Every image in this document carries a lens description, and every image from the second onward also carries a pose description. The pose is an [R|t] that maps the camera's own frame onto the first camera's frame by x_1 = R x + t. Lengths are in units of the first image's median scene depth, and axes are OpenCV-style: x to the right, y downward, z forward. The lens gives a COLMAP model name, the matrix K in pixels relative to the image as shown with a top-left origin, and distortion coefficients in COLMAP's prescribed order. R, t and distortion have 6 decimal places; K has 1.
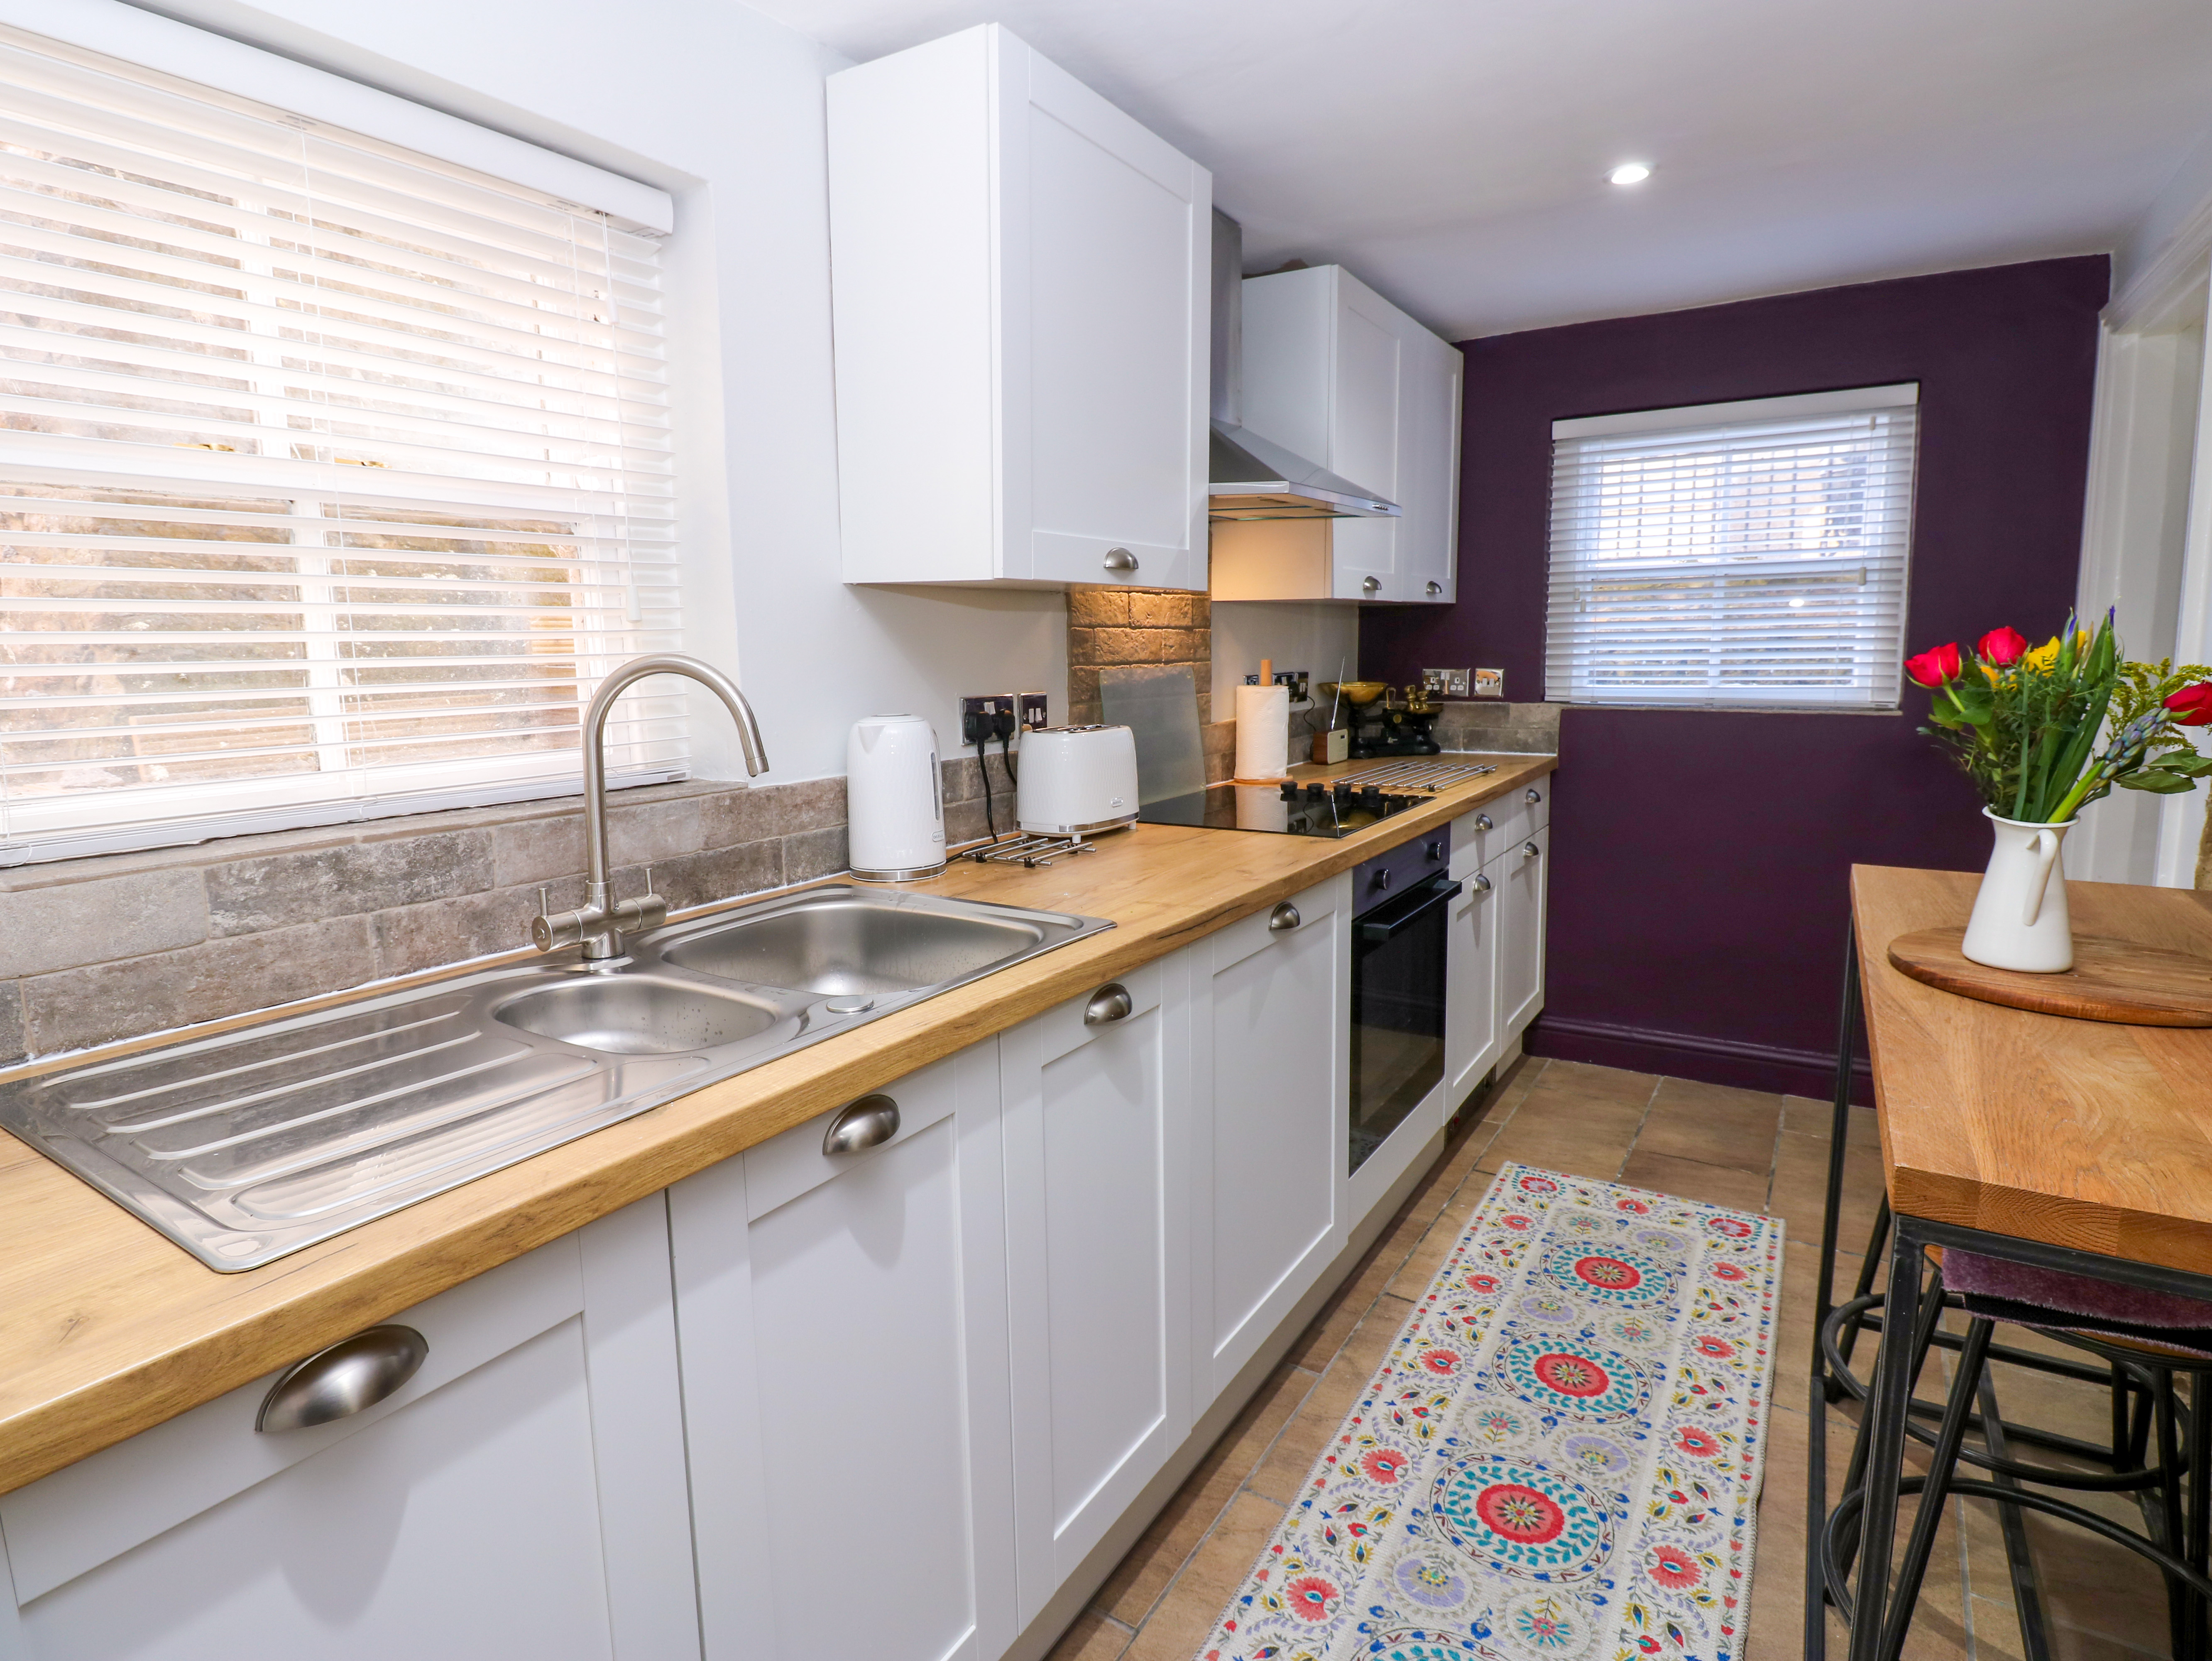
lens RADIAL K [[1155.4, 0, 1123.5], [0, 1155.4, 802.4], [0, 0, 1]] dist [0.001978, -0.014596]
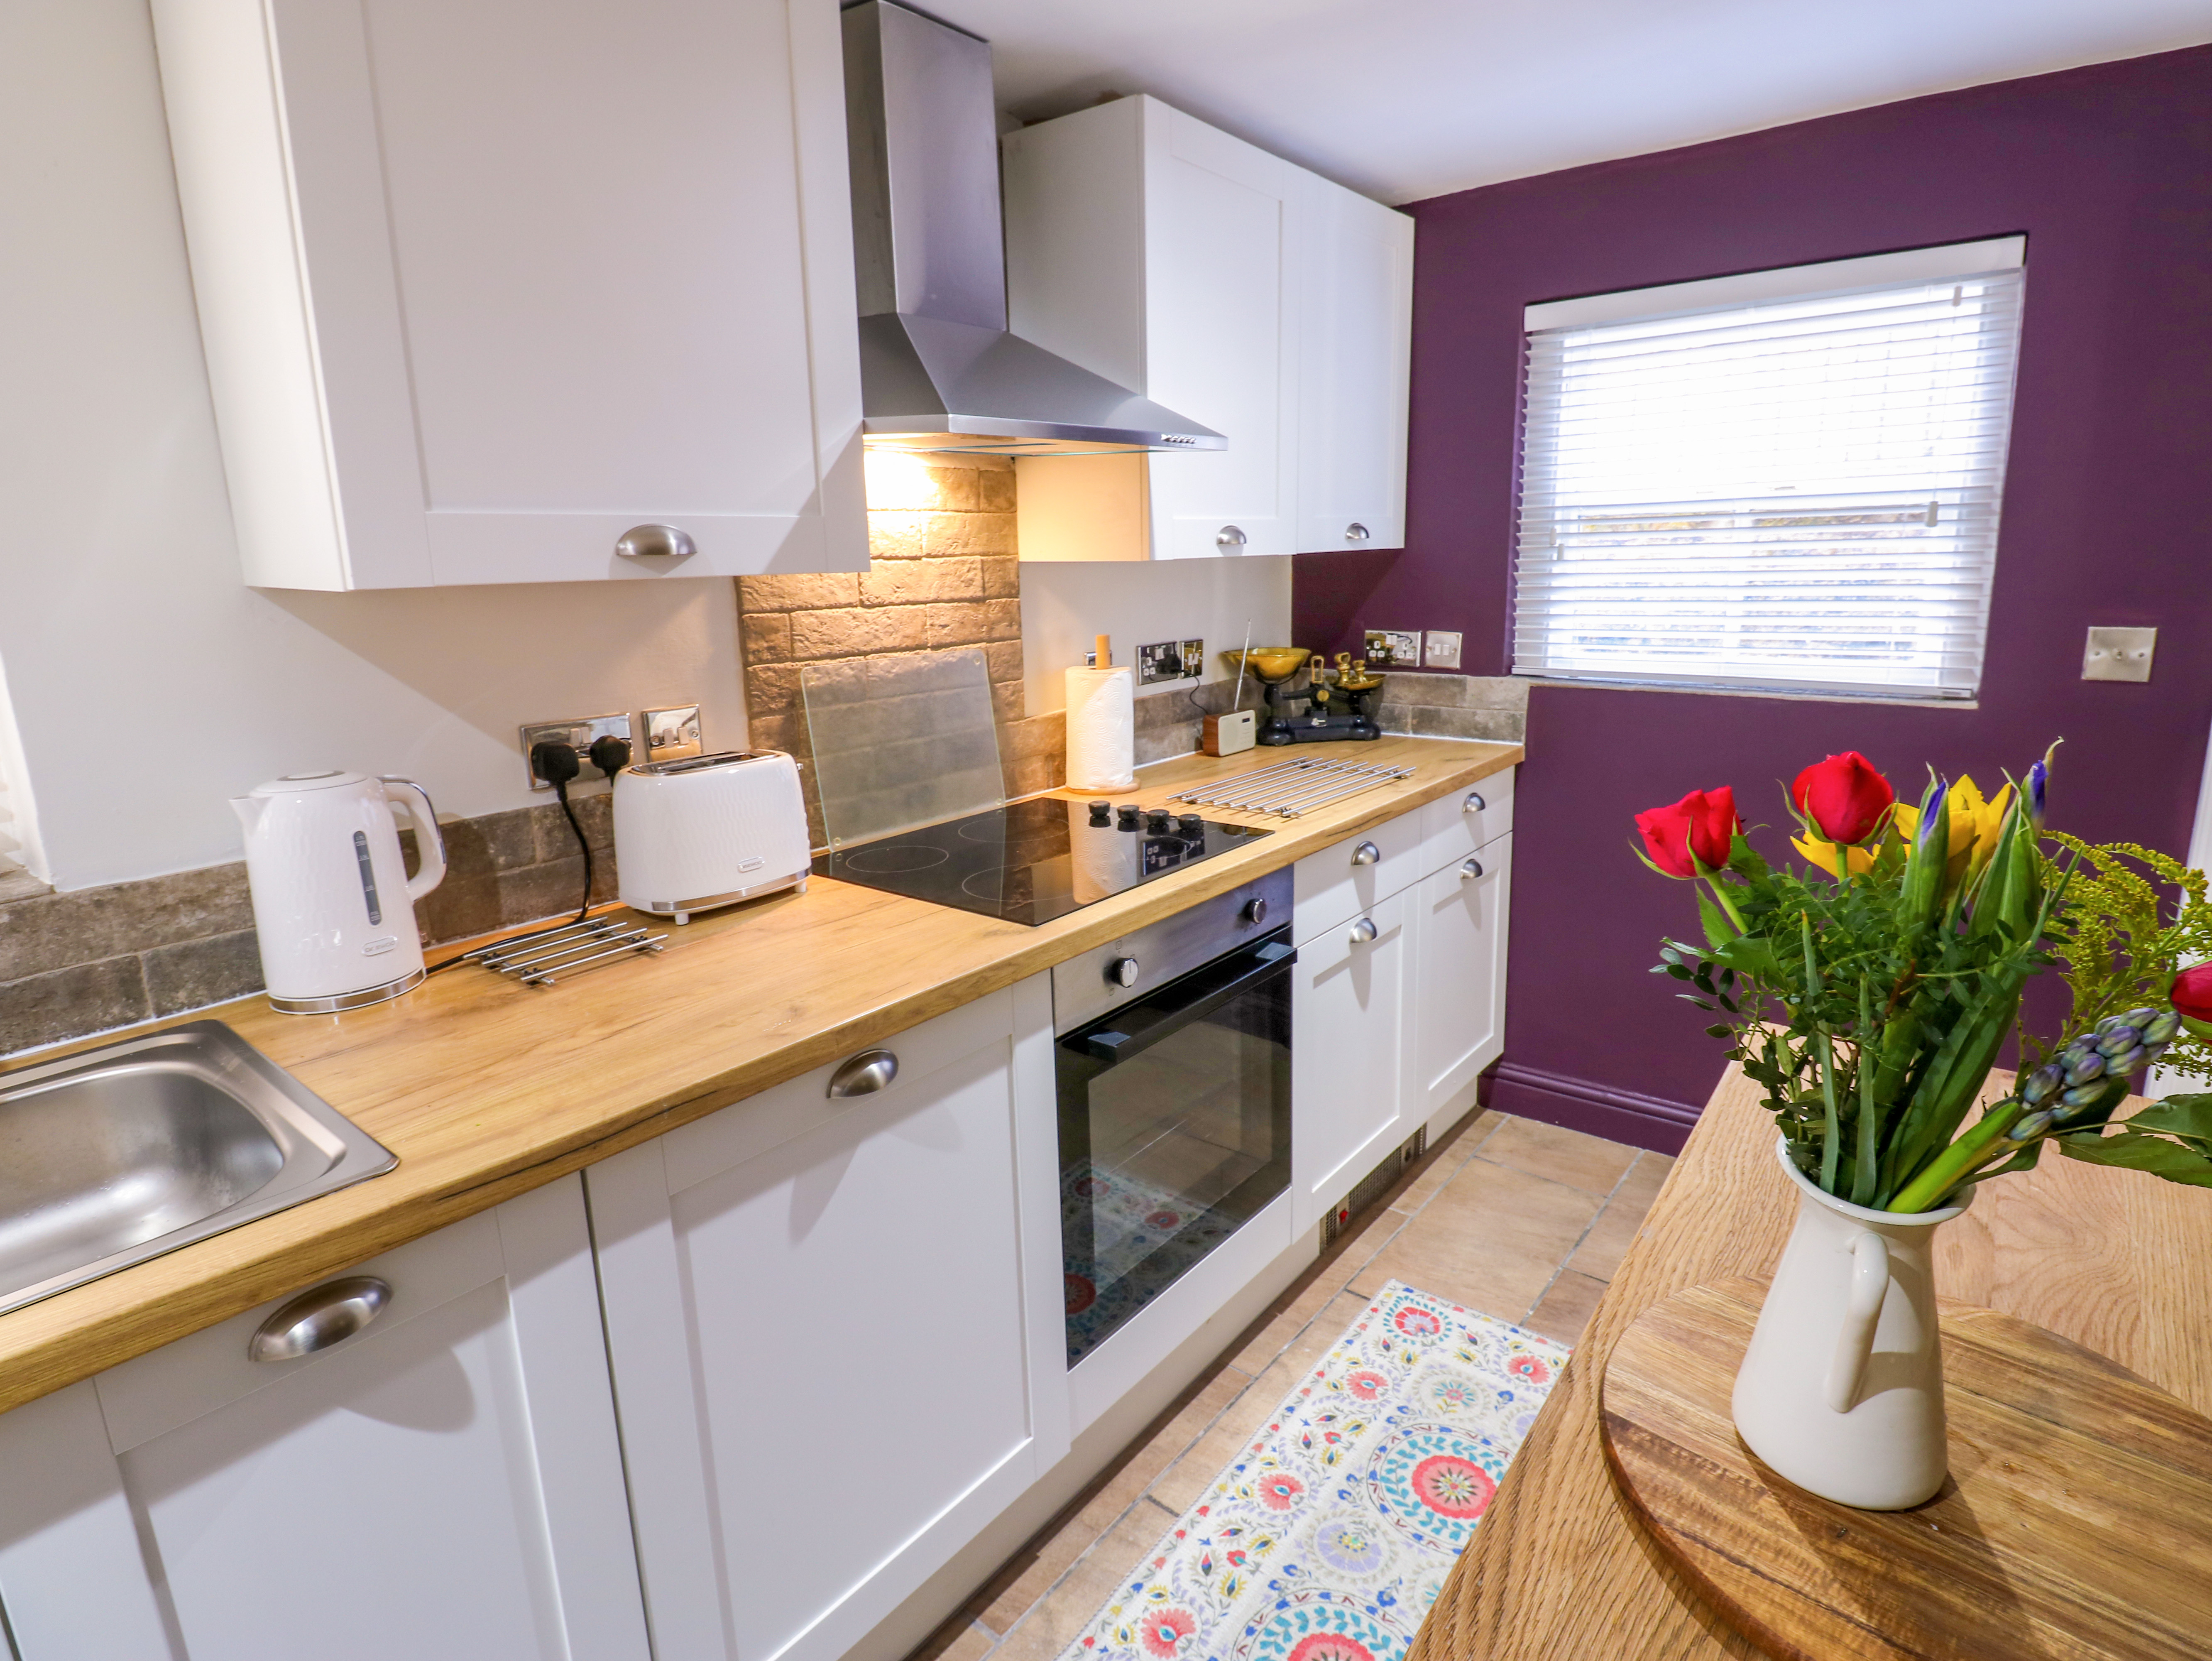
lens RADIAL K [[1155.4, 0, 1125.5], [0, 1155.4, 807.0], [0, 0, 1]] dist [0.001978, -0.014596]
pose [[0.993661, 0.014326, -0.111499, 0.298712], [-0.005245, 0.996675, 0.081309, -0.093028], [0.112293, -0.080209, 0.990433, 0.286888]]
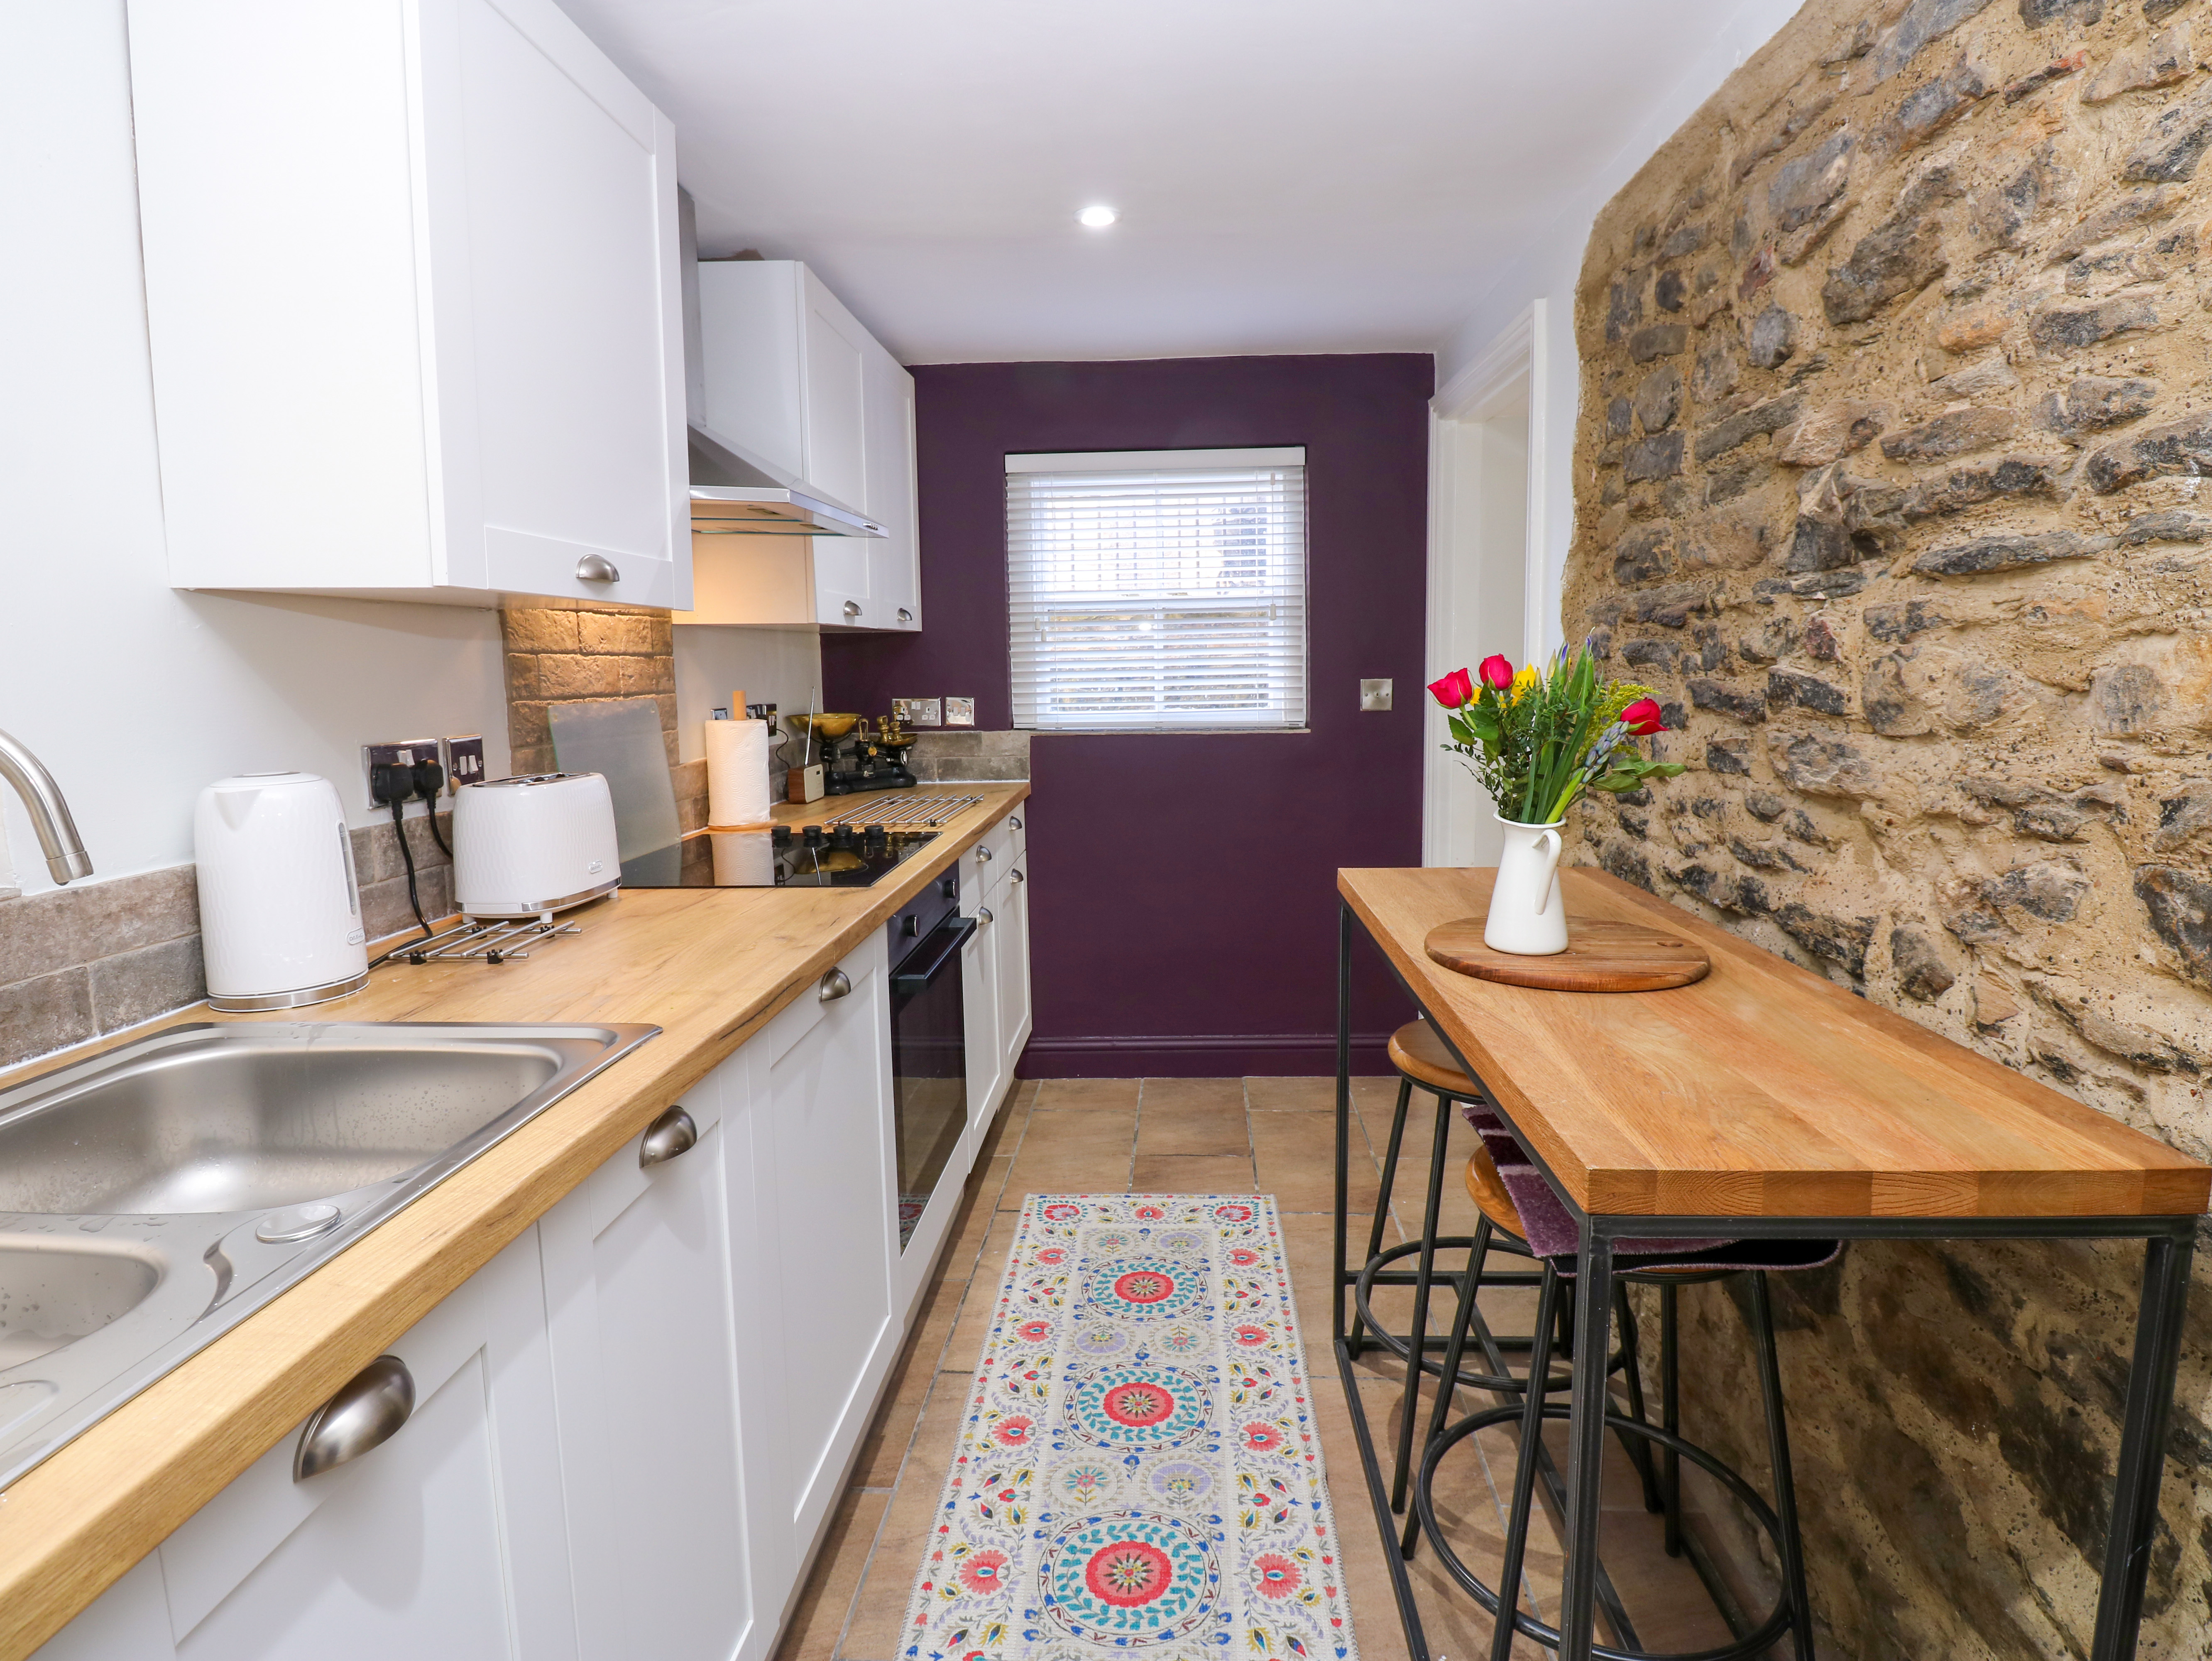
lens RADIAL K [[1155.4, 0, 1124.1], [0, 1155.4, 800.5], [0, 0, 1]] dist [0.001978, -0.014596]
pose [[0.875319, -0.056373, 0.480248, -0.064680], [0.069392, 0.997545, -0.009382, -0.012850], [-0.478540, 0.041538, 0.877082, 0.100966]]
